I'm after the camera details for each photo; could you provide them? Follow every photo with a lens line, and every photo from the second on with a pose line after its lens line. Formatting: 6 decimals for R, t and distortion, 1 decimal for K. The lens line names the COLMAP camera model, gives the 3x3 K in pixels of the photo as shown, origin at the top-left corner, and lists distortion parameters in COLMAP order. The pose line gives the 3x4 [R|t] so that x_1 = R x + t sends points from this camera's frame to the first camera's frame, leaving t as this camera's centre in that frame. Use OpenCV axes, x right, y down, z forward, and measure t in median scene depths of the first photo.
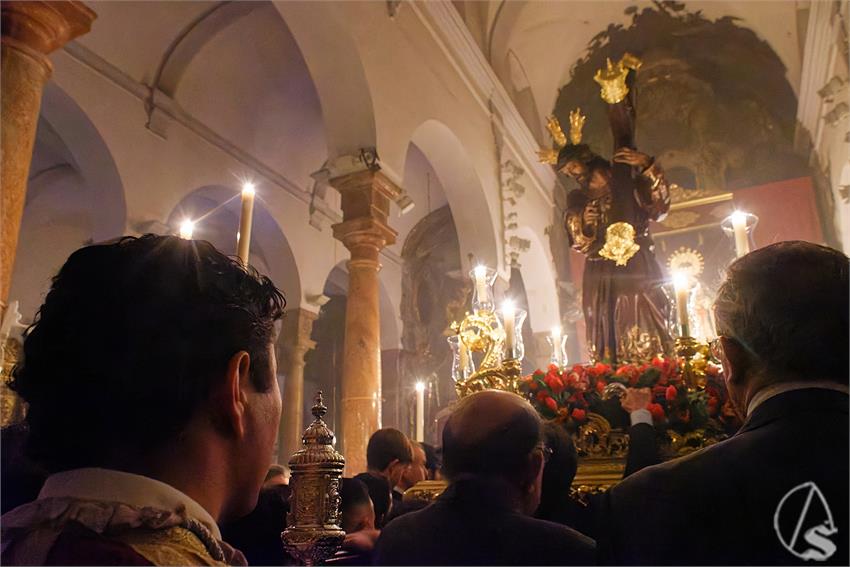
lens RADIAL K [[630.2, 0, 428.3], [0, 630.2, 285.7], [0, 0, 1]] dist [-0.006765, 0.009685]
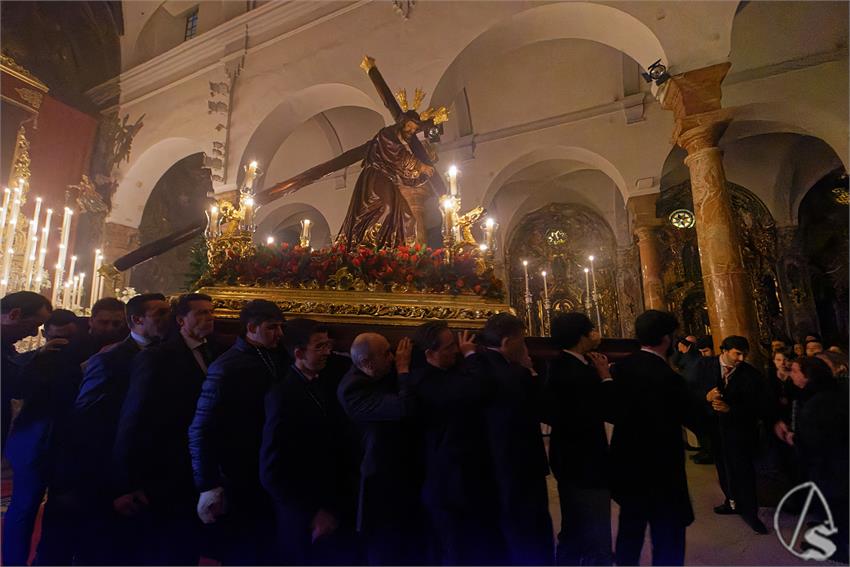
lens RADIAL K [[365.1, 0, 425.5], [0, 365.1, 286.9], [0, 0, 1]] dist [-0.002714, -0.000390]
pose [[-0.066050, 0.202159, 0.977123, -0.067114], [-0.289502, 0.933256, -0.212652, 0.105593], [-0.954896, -0.296925, -0.003116, 0.350281]]
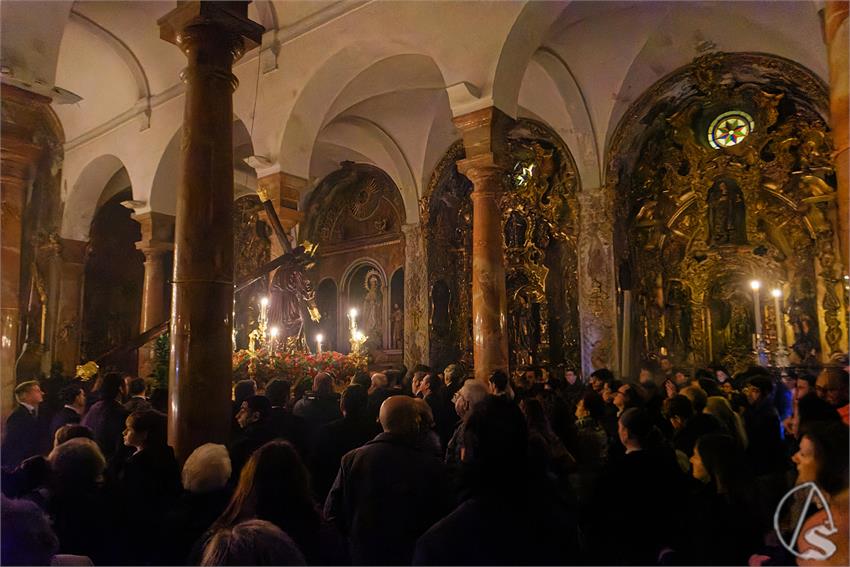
lens RADIAL K [[598.1, 0, 426.4], [0, 598.1, 290.4], [0, 0, 1]] dist [-0.004655, -0.001487]
pose [[0.178776, 0.135748, 0.974480, -0.069583], [-0.300786, 0.950559, -0.077234, -0.074963], [-0.936785, -0.279302, 0.210768, -0.138711]]
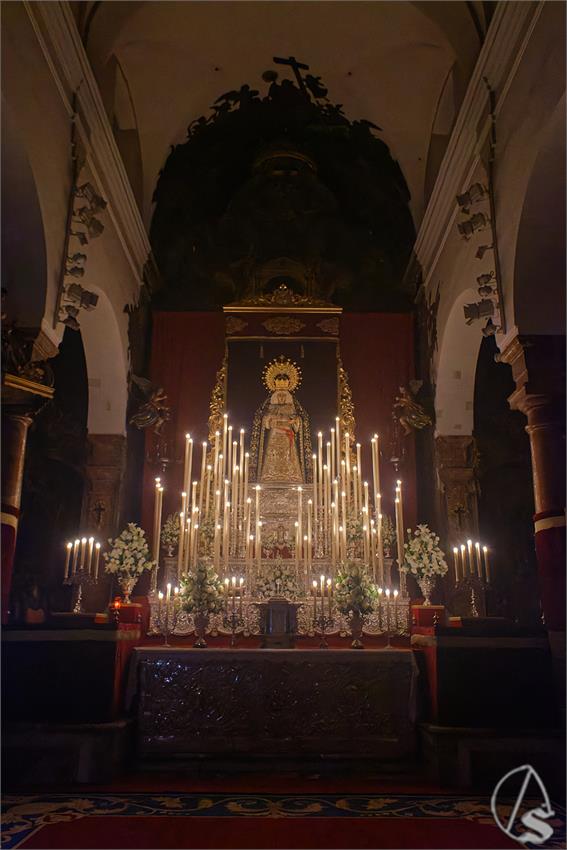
lens RADIAL K [[641.3, 0, 289.5], [0, 641.3, 433.5], [0, 0, 1]] dist [-0.001172, -0.005438]
pose [[0.894477, 0.152084, 0.420453, 0.067476], [-0.162494, 0.986646, -0.011194, 0.052991], [-0.416541, -0.058309, 0.907245, 0.215075]]
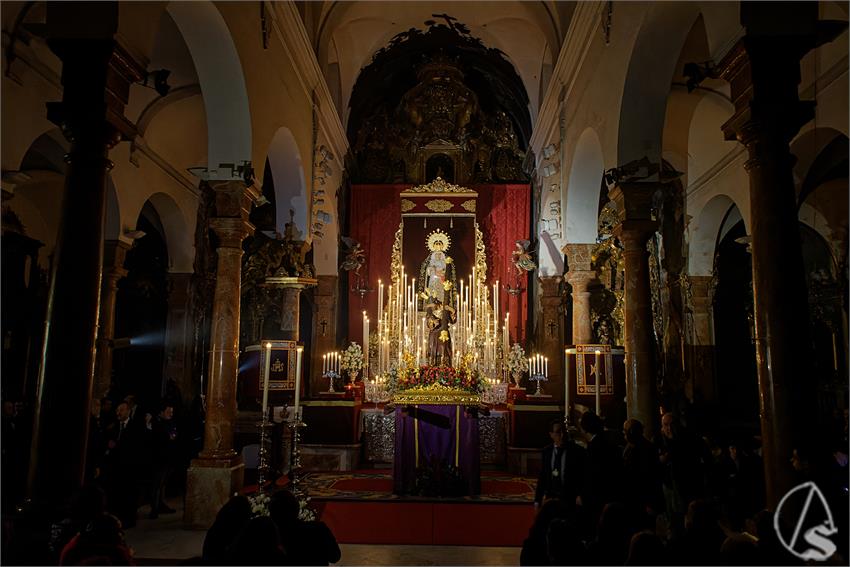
lens RADIAL K [[630.2, 0, 428.3], [0, 630.2, 285.7], [0, 0, 1]] dist [-0.006765, 0.009685]
pose [[0.910052, 0.093600, 0.403787, -0.150116], [-0.157991, 0.978958, 0.129152, -0.118455], [-0.383202, -0.181330, 0.905691, -0.231518]]
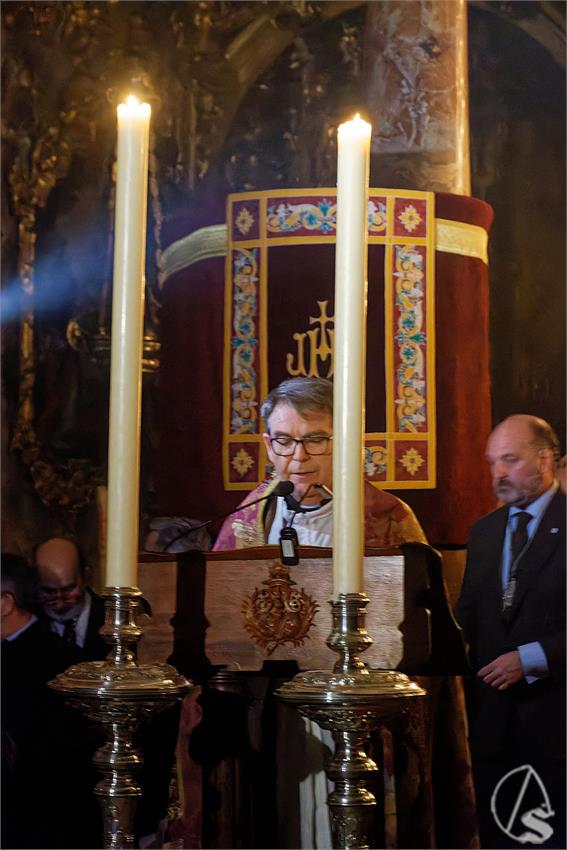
lens RADIAL K [[2558.0, 0, 283.5], [0, 2558.0, 425.0], [0, 0, 1]] dist [-0.030034, 0.610983]
pose [[0.995612, 0.030015, 0.088629, -0.017994], [-0.052167, 0.964351, 0.259435, 0.025047], [-0.077682, -0.262920, 0.961685, 0.109464]]
